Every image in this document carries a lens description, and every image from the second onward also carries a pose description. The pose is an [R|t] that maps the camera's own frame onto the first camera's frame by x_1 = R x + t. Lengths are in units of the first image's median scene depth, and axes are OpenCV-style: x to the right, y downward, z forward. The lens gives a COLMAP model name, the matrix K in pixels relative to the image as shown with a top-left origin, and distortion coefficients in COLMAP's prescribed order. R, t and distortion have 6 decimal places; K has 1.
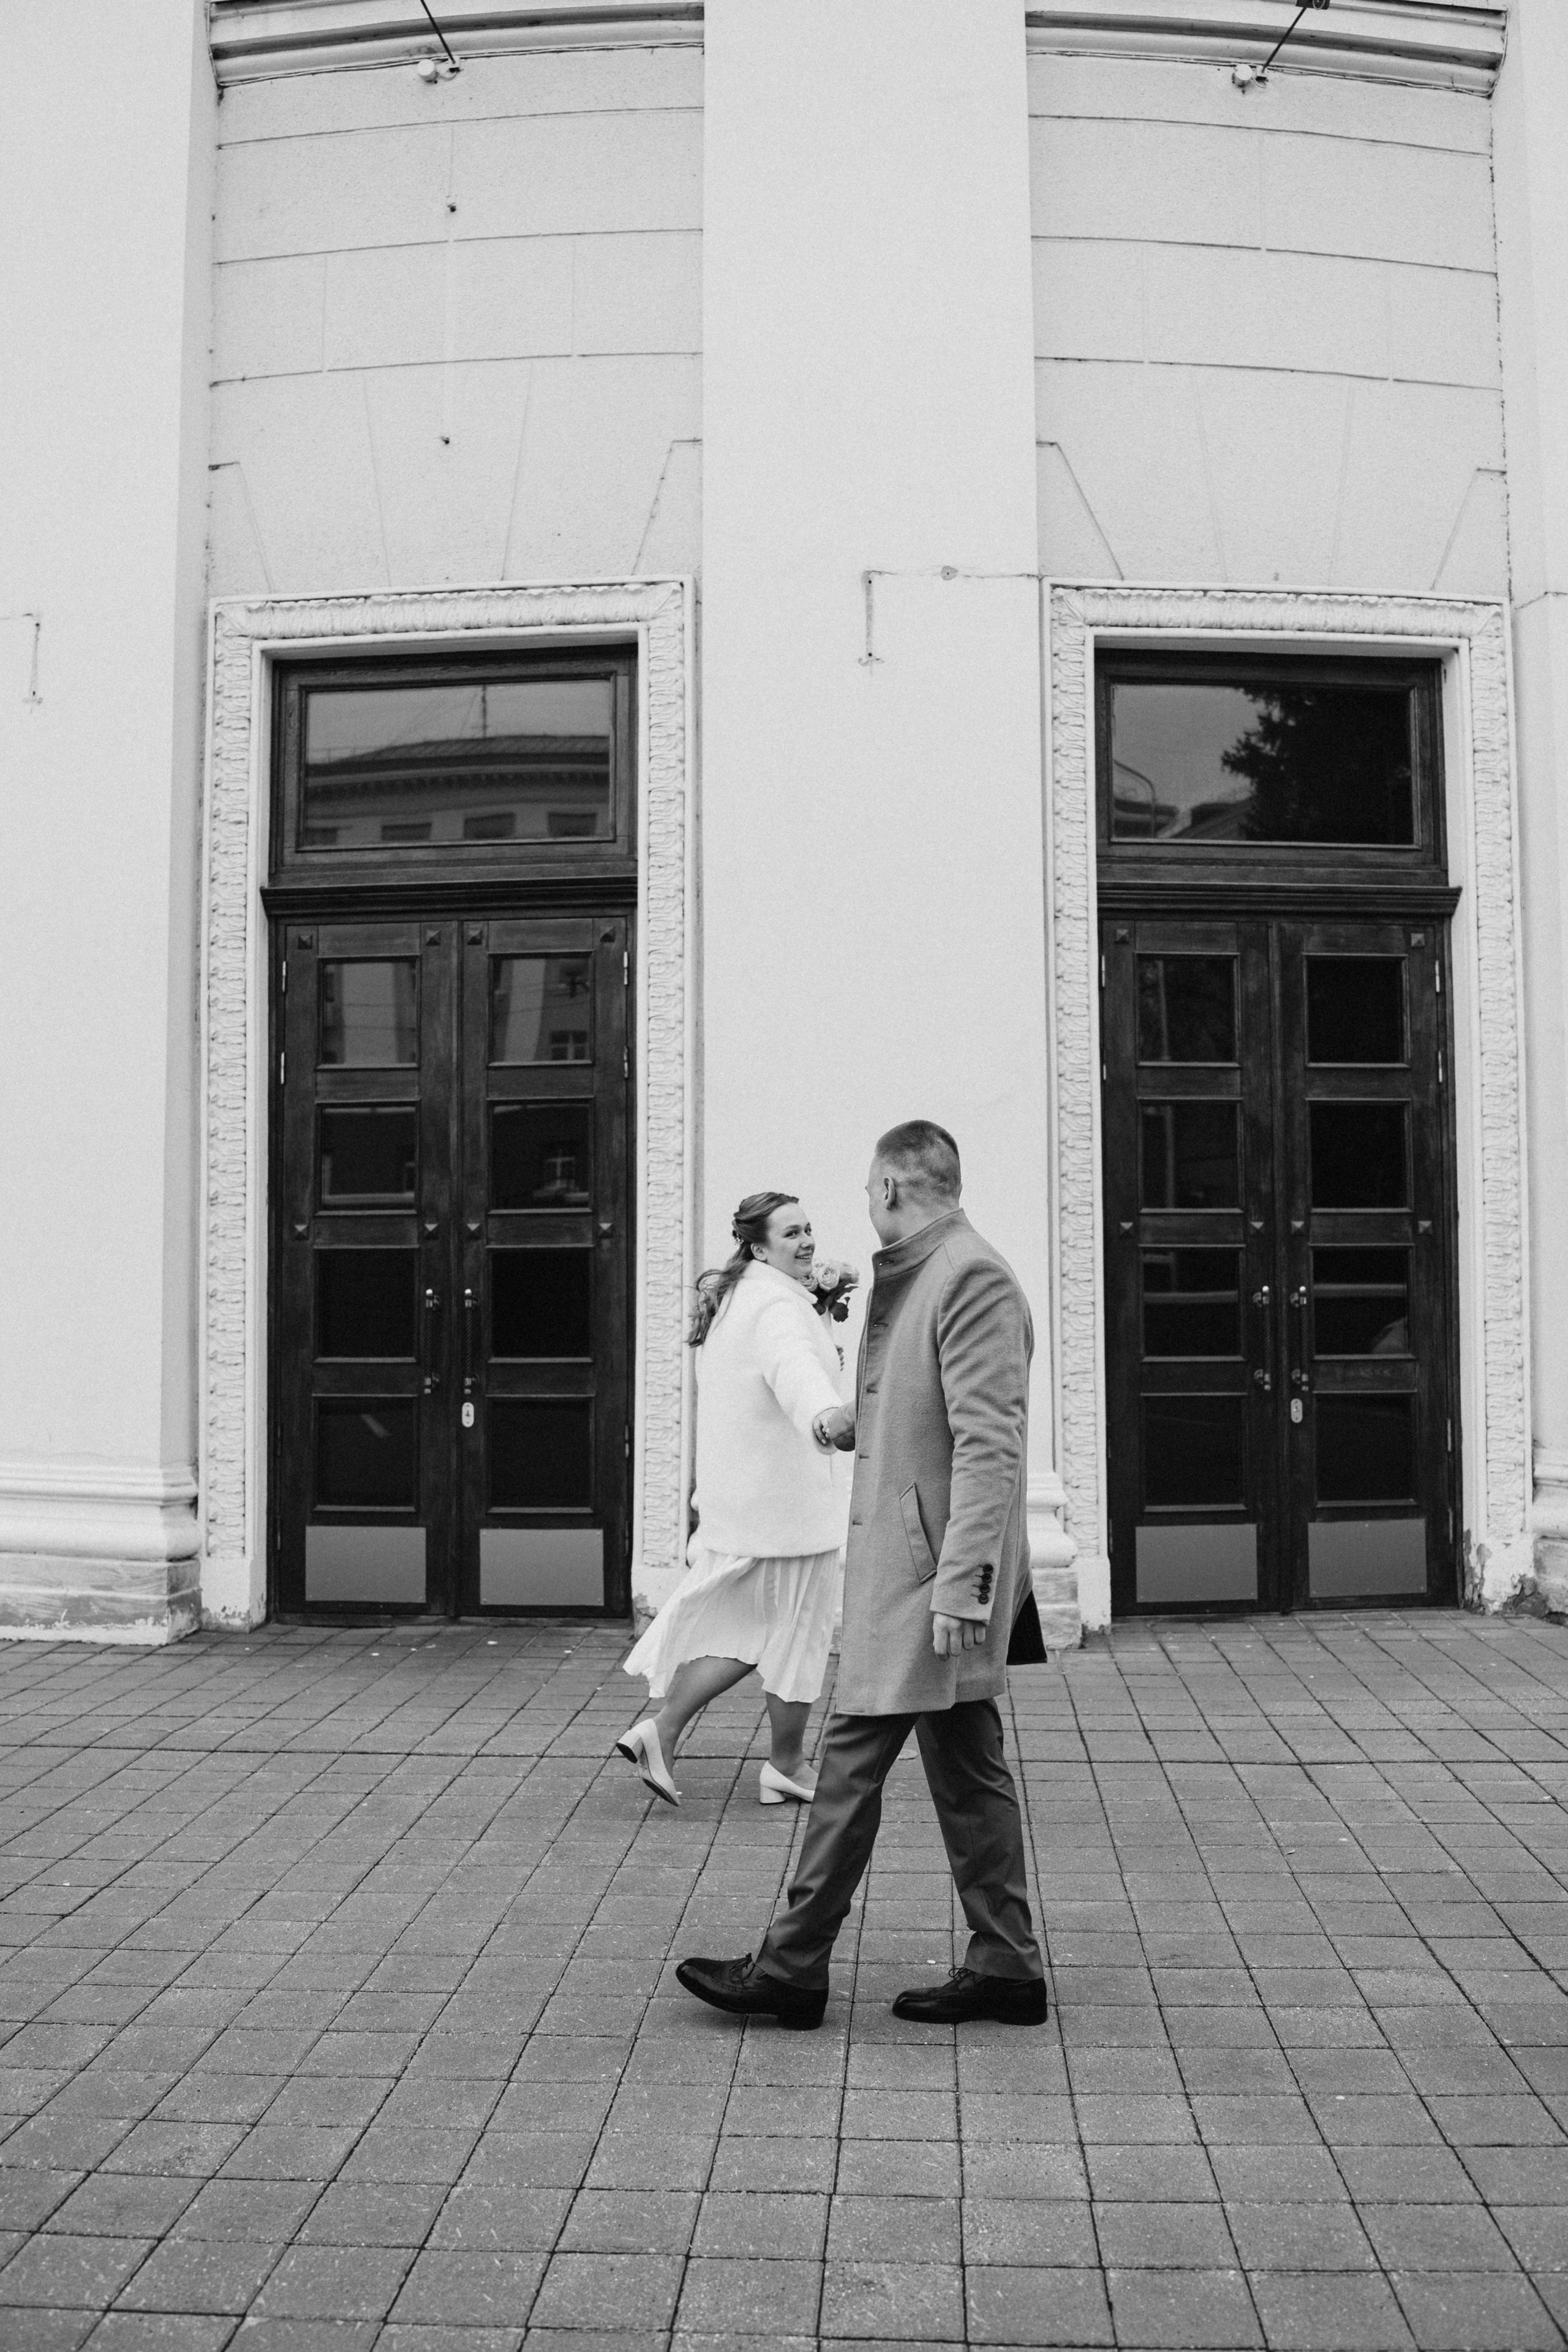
lens RADIAL K [[1910.6, 0, 780.1], [0, 1910.6, 1165.3], [0, 0, 1]] dist [-0.053034, -0.008985]
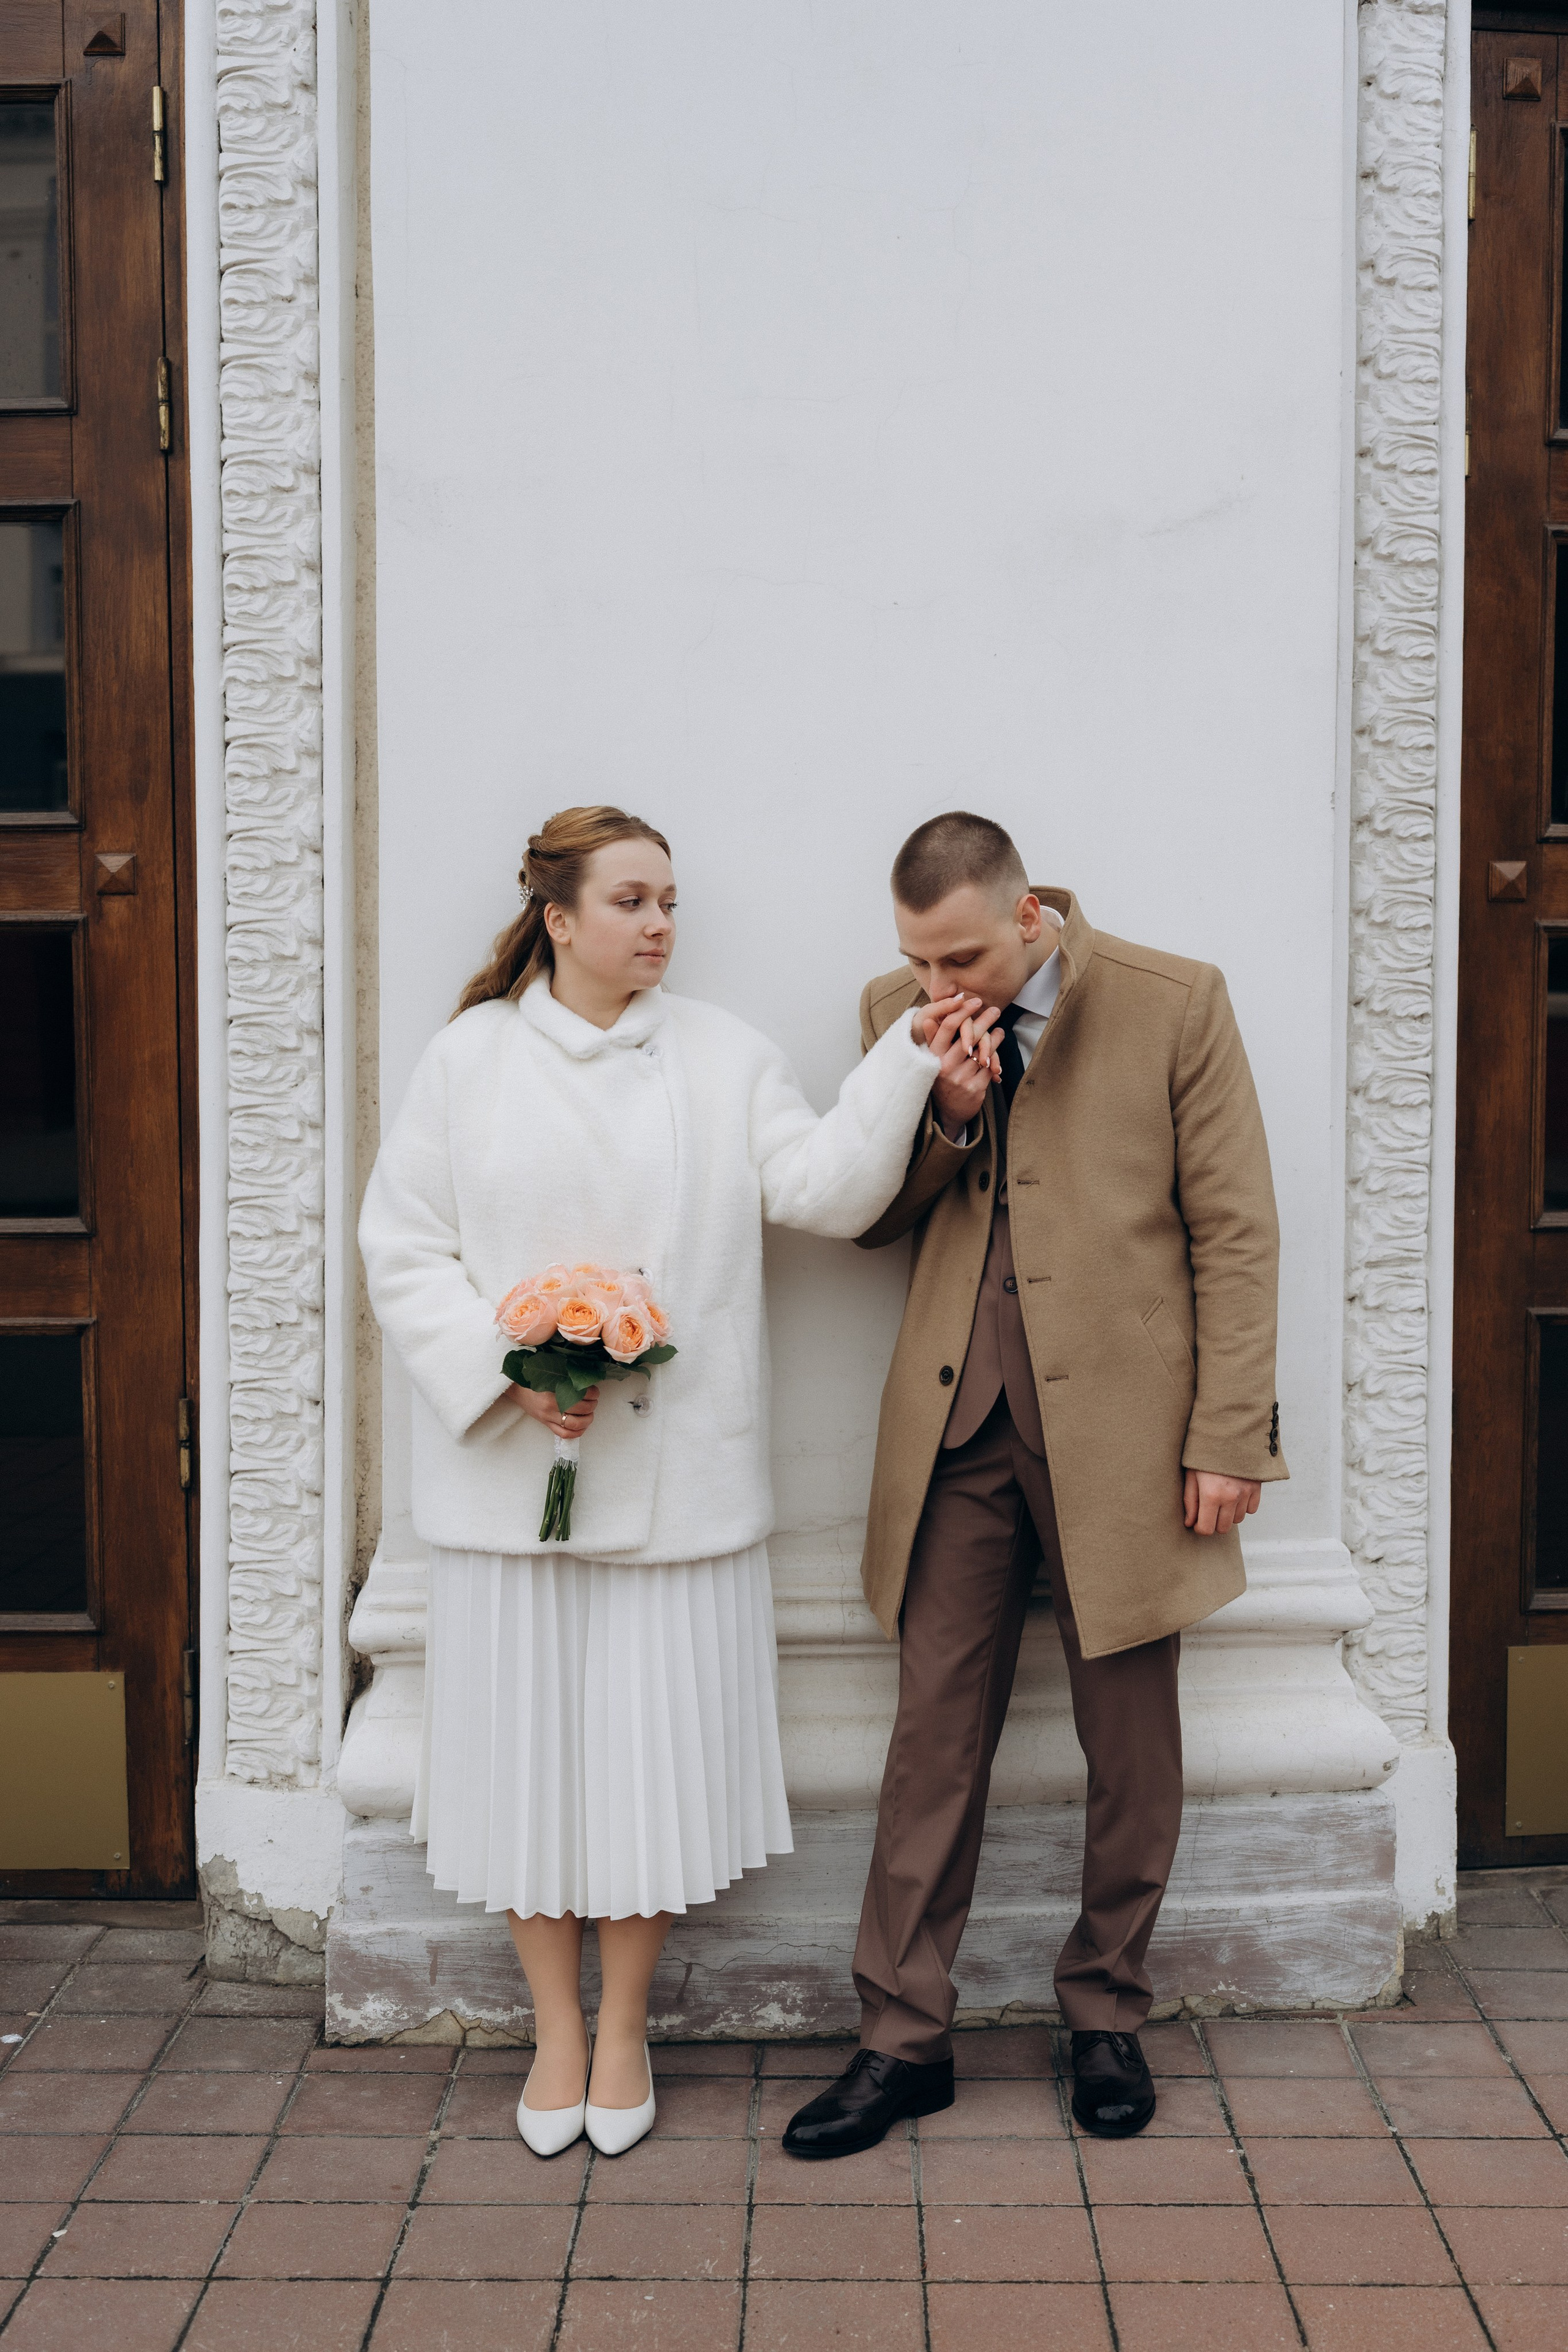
lens RADIAL K [[2954.2, 0, 780.0], [0, 2954.2, 1199.0], [0, 0, 1]] dist [-0.000261, 0.010080]
pose [[0.997923, -0.001572, 0.064403, -0.000801], [-0.007322, 0.990456, 0.137631, 0.016854], [-0.064005, -0.137817, 0.988387, 0.424677]]
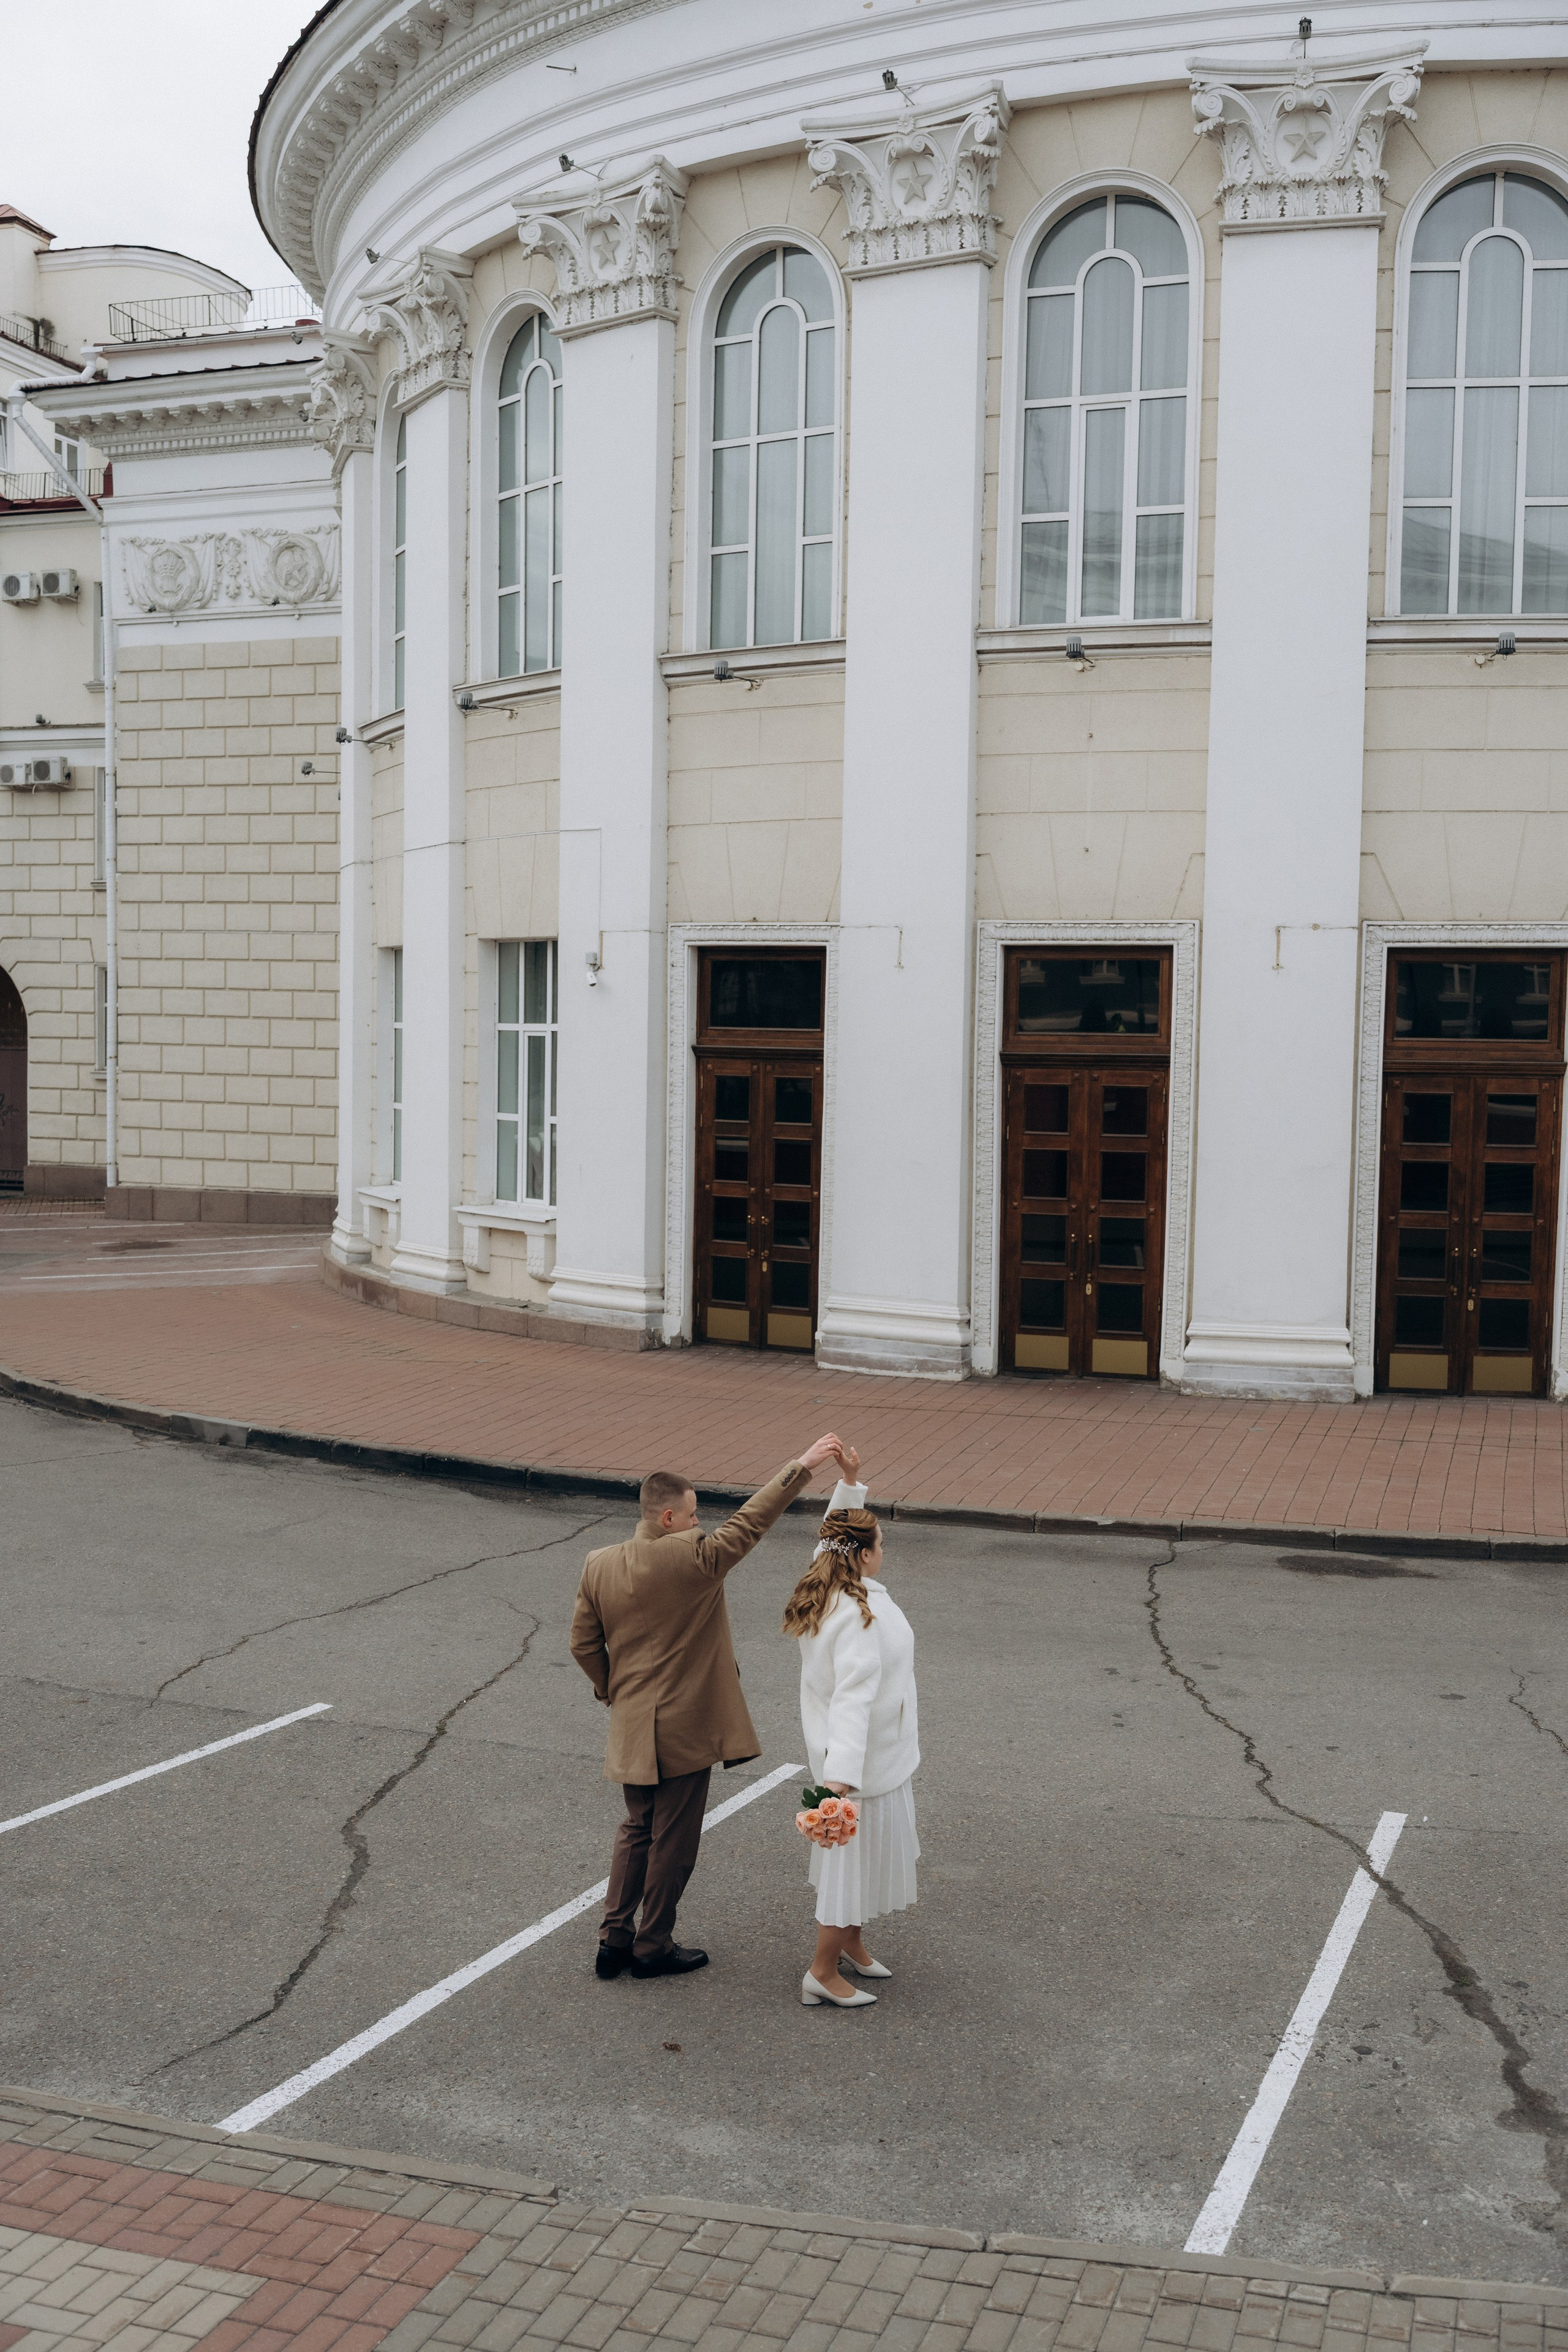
lens RADIAL K [[2315.7, 0, 773.0], [0, 2315.7, 1181.1], [0, 0, 1]] dist [0.005320, -0.009210]
pose [[0.970859, 0.035157, -0.237059, 0.122173], [-0.006408, 0.992636, 0.120966, -0.331577], [0.239566, -0.115922, 0.963935, -1.751801]]
